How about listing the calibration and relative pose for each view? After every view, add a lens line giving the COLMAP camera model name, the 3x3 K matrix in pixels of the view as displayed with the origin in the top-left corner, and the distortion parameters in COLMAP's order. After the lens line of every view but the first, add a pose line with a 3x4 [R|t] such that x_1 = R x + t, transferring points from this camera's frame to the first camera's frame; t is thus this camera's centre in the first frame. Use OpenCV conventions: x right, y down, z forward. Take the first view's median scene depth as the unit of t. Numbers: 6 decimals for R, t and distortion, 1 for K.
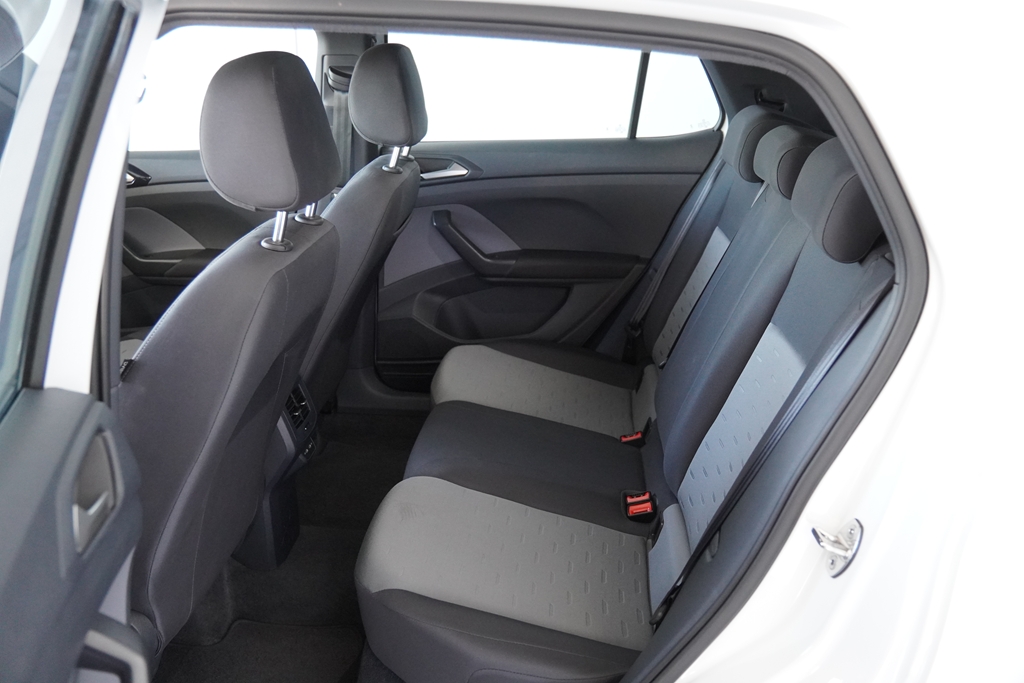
lens RADIAL K [[945.0, 0, 512.0], [0, 945.0, 341.5], [0, 0, 1]] dist [-0.010306, 0.000307]
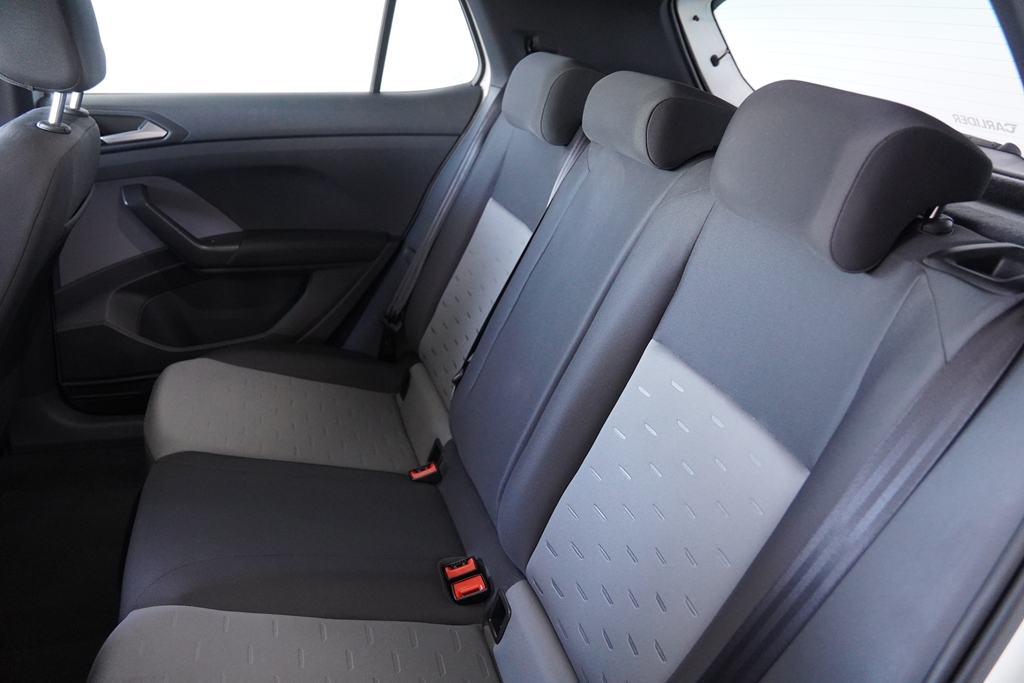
lens RADIAL K [[740.2, 0, 488.9], [0, 740.2, 330.7], [0, 0, 1]] dist [-0.133698, 0.095855]
pose [[0.923697, -0.085584, 0.373443, -0.037605], [0.056897, 0.994565, 0.087198, -0.057984], [-0.378876, -0.059297, 0.923546, 0.363788]]
